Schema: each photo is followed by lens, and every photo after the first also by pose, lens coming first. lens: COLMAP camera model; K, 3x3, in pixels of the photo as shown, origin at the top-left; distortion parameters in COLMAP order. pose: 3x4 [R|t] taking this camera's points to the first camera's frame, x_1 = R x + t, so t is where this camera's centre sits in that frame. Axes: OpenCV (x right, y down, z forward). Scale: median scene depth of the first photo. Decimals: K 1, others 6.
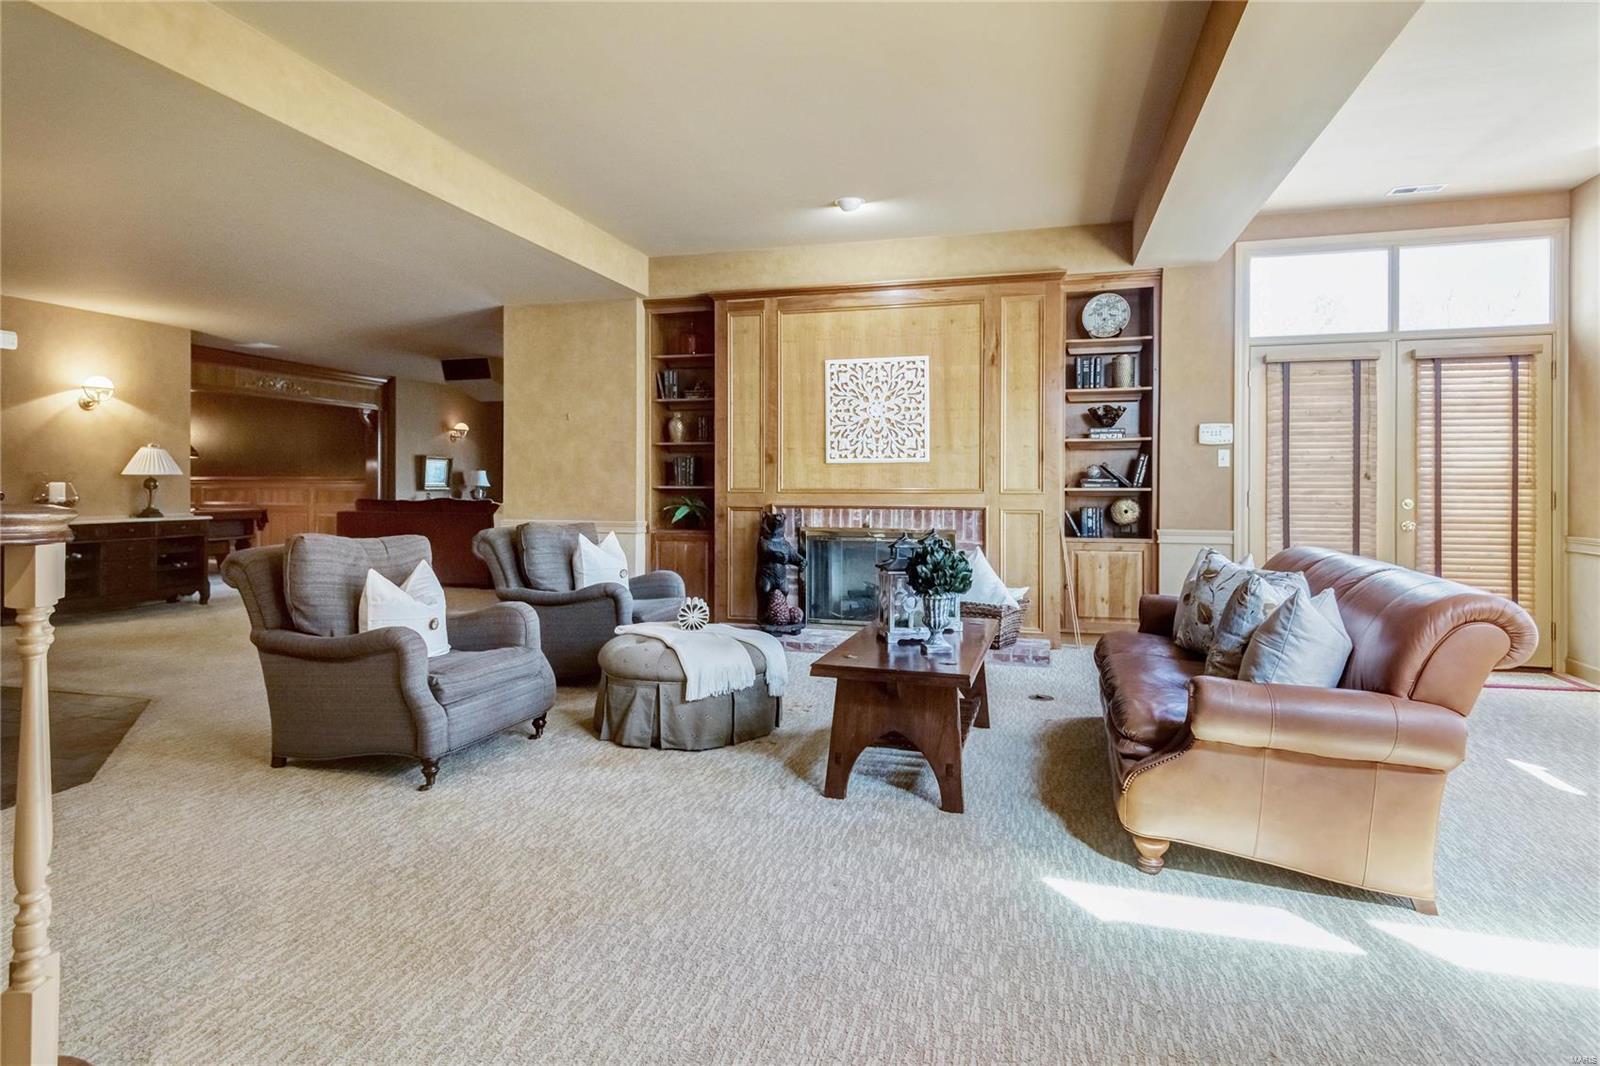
lens RADIAL K [[877.5, 0, 777.7], [0, 877.5, 484.8], [0, 0, 1]] dist [0.013892, -0.000727]
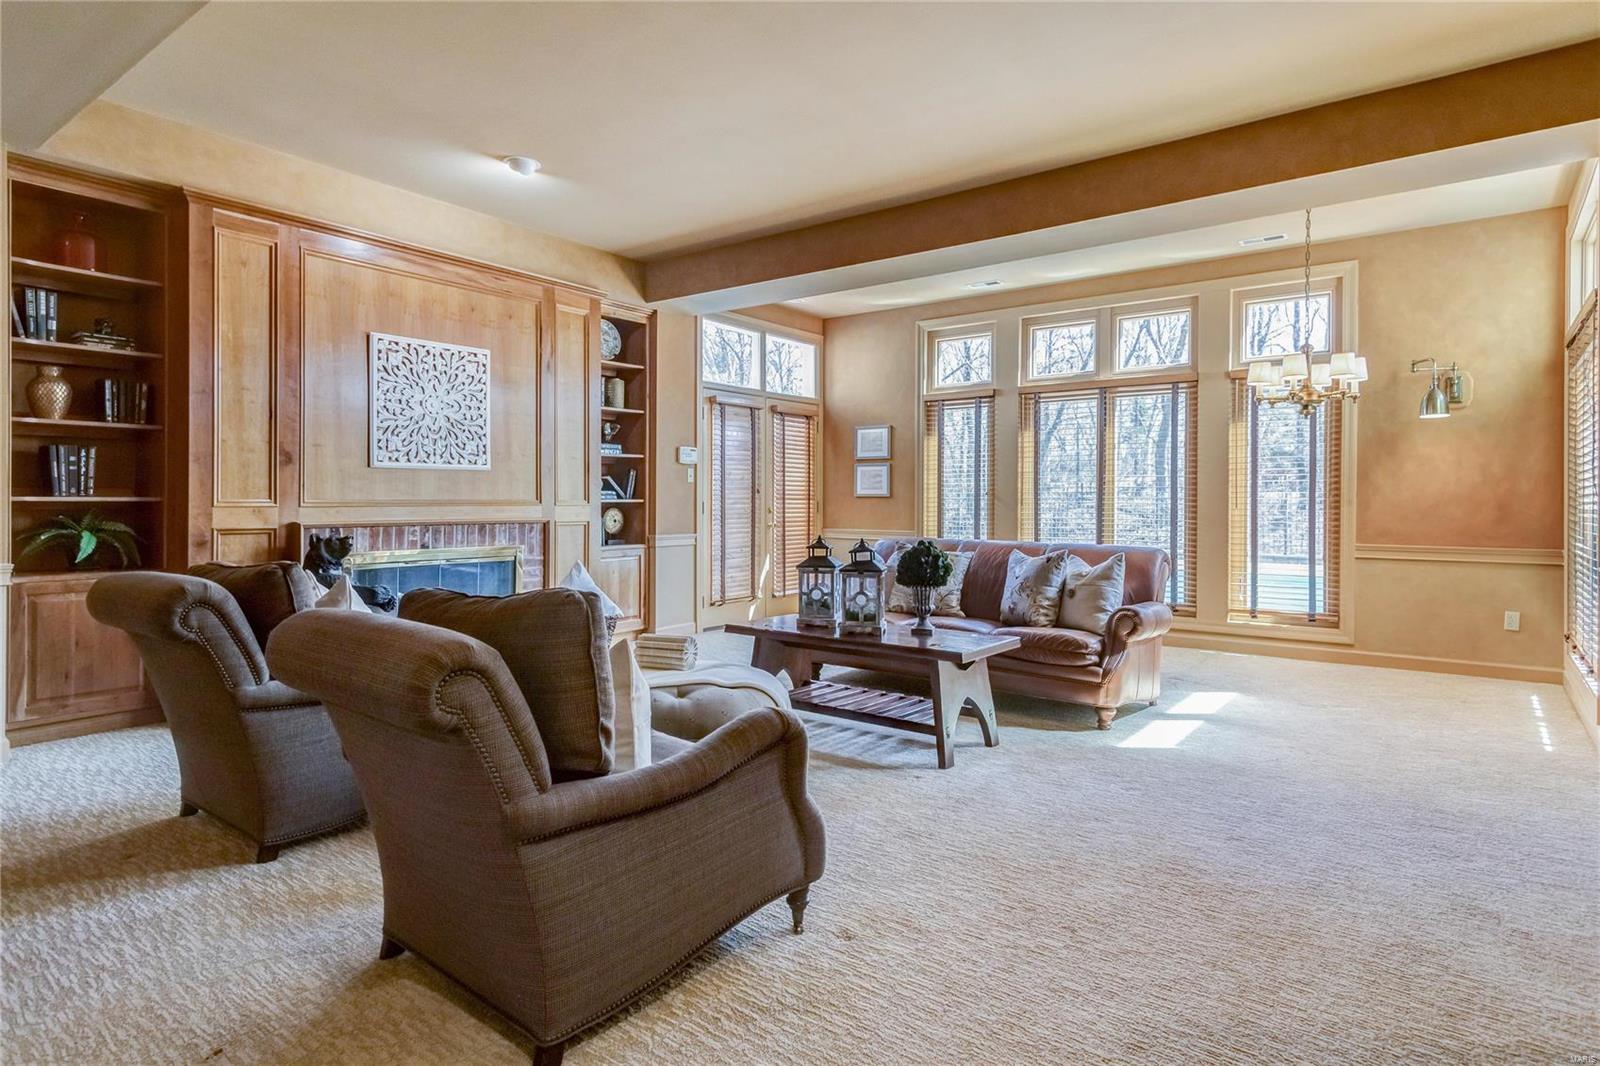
lens RADIAL K [[877.5, 0, 802.3], [0, 877.5, 495.8], [0, 0, 1]] dist [0.013892, -0.000727]
pose [[0.346454, 0.003707, 0.938059, -0.543730], [0.000366, 0.999992, -0.004087, 0.003462], [-0.938067, 0.001760, 0.346450, 0.394041]]
